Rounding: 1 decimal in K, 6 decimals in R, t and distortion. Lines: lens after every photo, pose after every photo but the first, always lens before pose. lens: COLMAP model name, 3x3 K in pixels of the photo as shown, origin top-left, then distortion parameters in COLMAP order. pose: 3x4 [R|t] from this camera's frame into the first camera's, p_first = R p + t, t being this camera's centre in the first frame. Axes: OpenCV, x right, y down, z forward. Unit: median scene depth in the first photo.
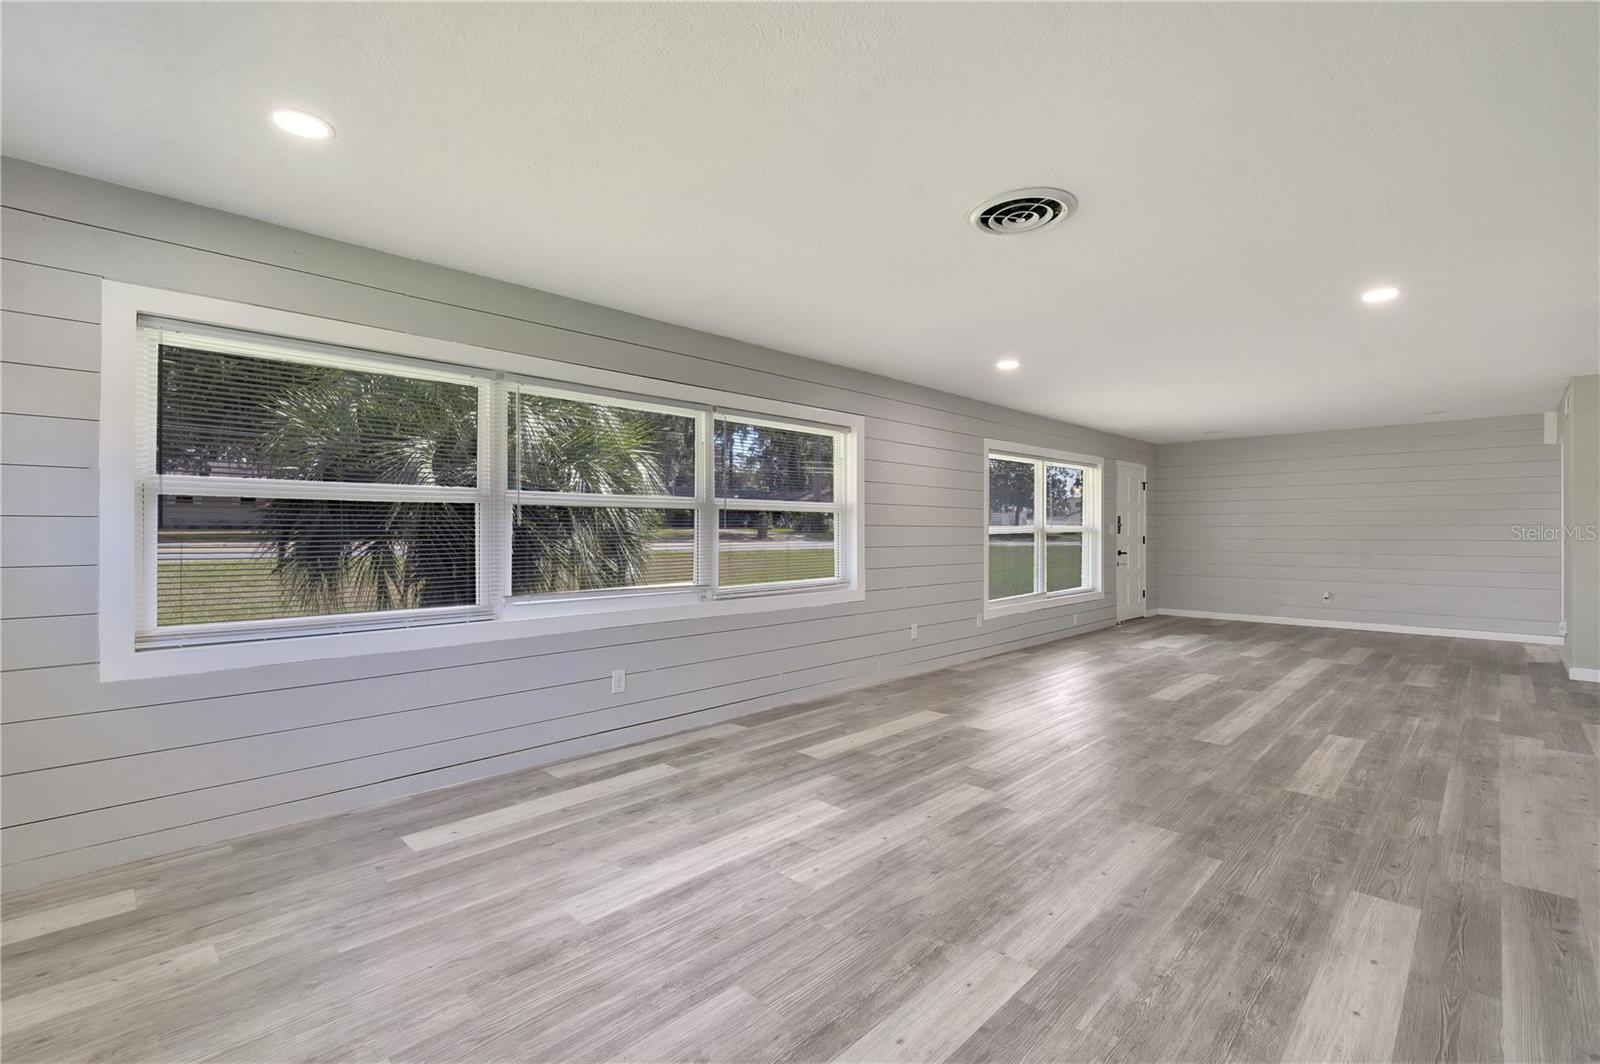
lens RADIAL K [[699.9, 0, 800.0], [0, 699.9, 532.0], [0, 0, 1]] dist [0.002640, 0.000413]
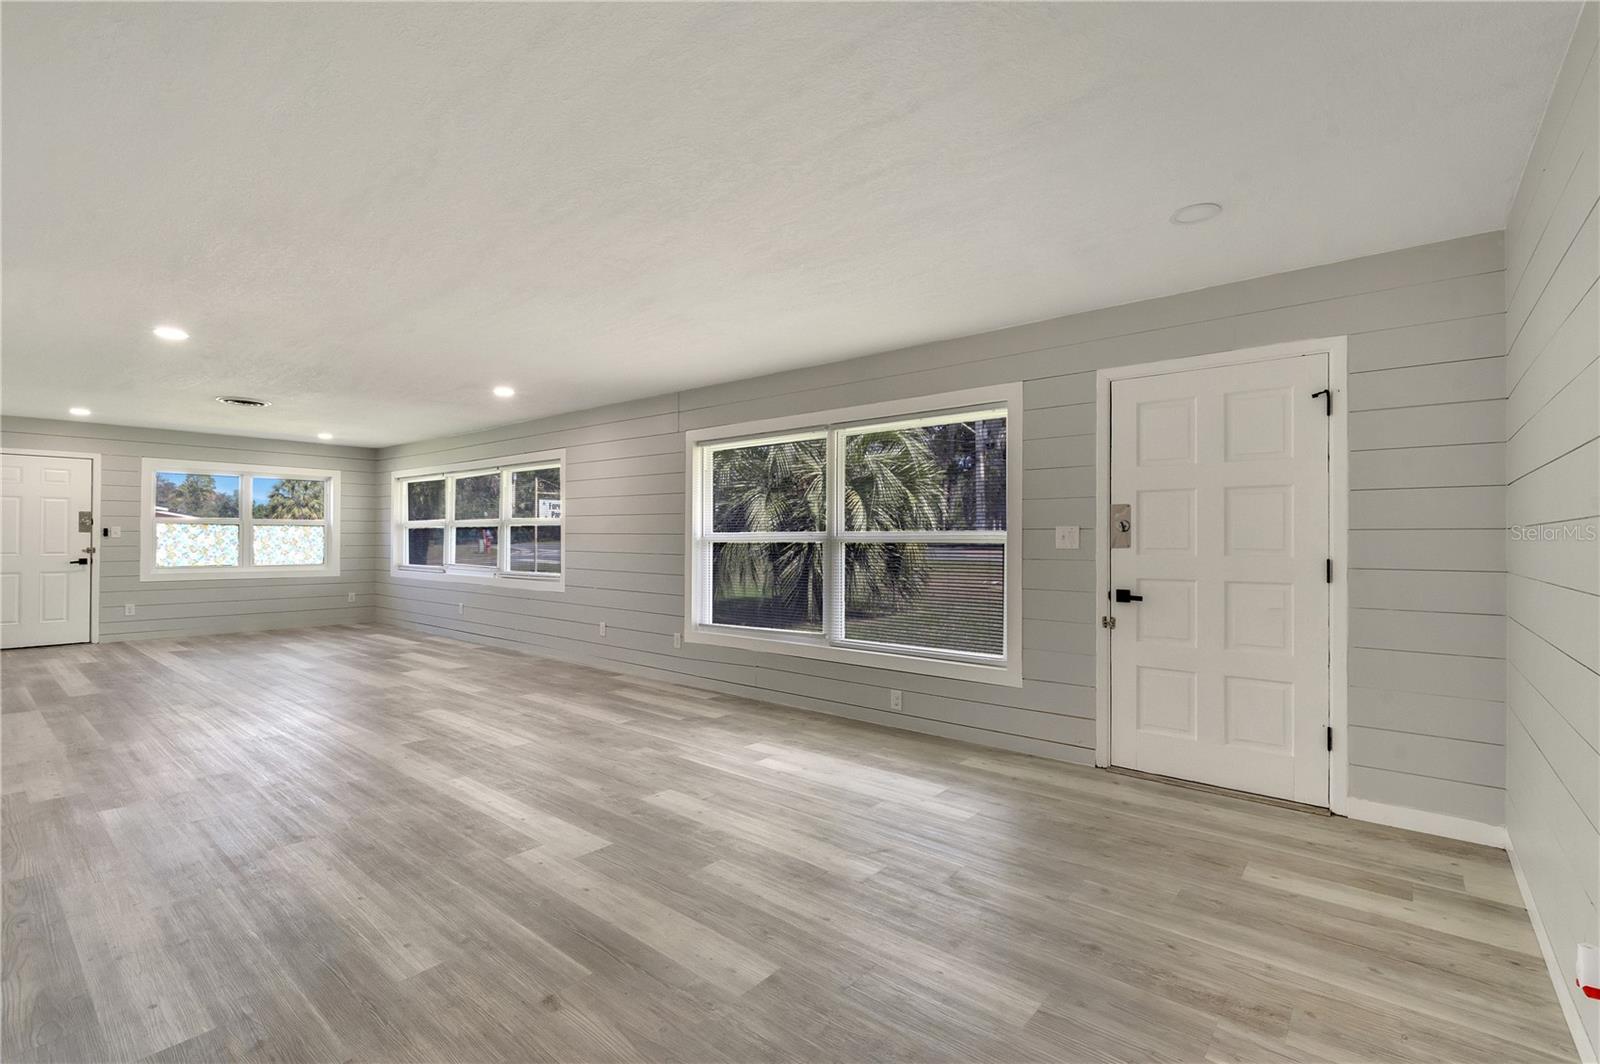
lens RADIAL K [[710.8, 0, 800.0], [0, 710.8, 532.0], [0, 0, 1]] dist [0.000209, -0.000942]
pose [[0.092511, -0.016701, -0.995572, 1.153328], [-0.014705, 0.999727, -0.018137, 0.004696], [0.995603, 0.016318, 0.092241, 1.062336]]
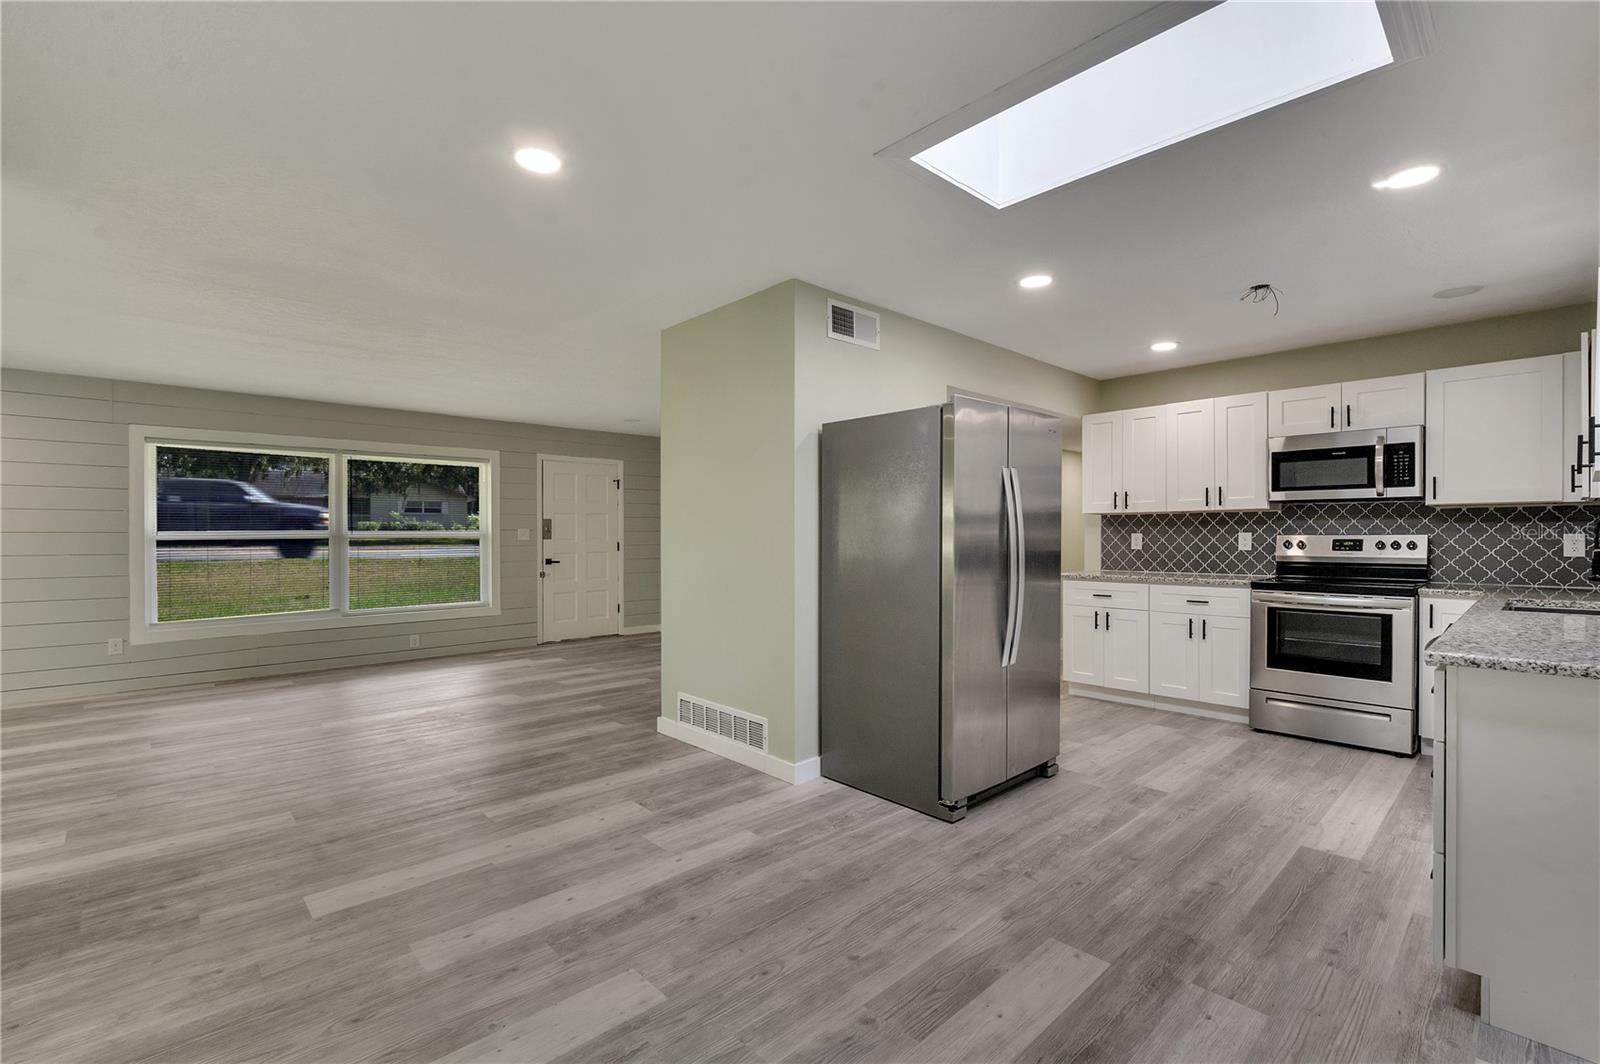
lens RADIAL K [[710.8, 0, 800.0], [0, 710.8, 532.0], [0, 0, 1]] dist [0.000209, -0.000942]
pose [[0.999582, -0.002672, -0.028771, 1.079846], [0.002445, 0.999966, -0.007927, 0.001472], [0.028791, 0.007853, 0.999555, 0.185061]]
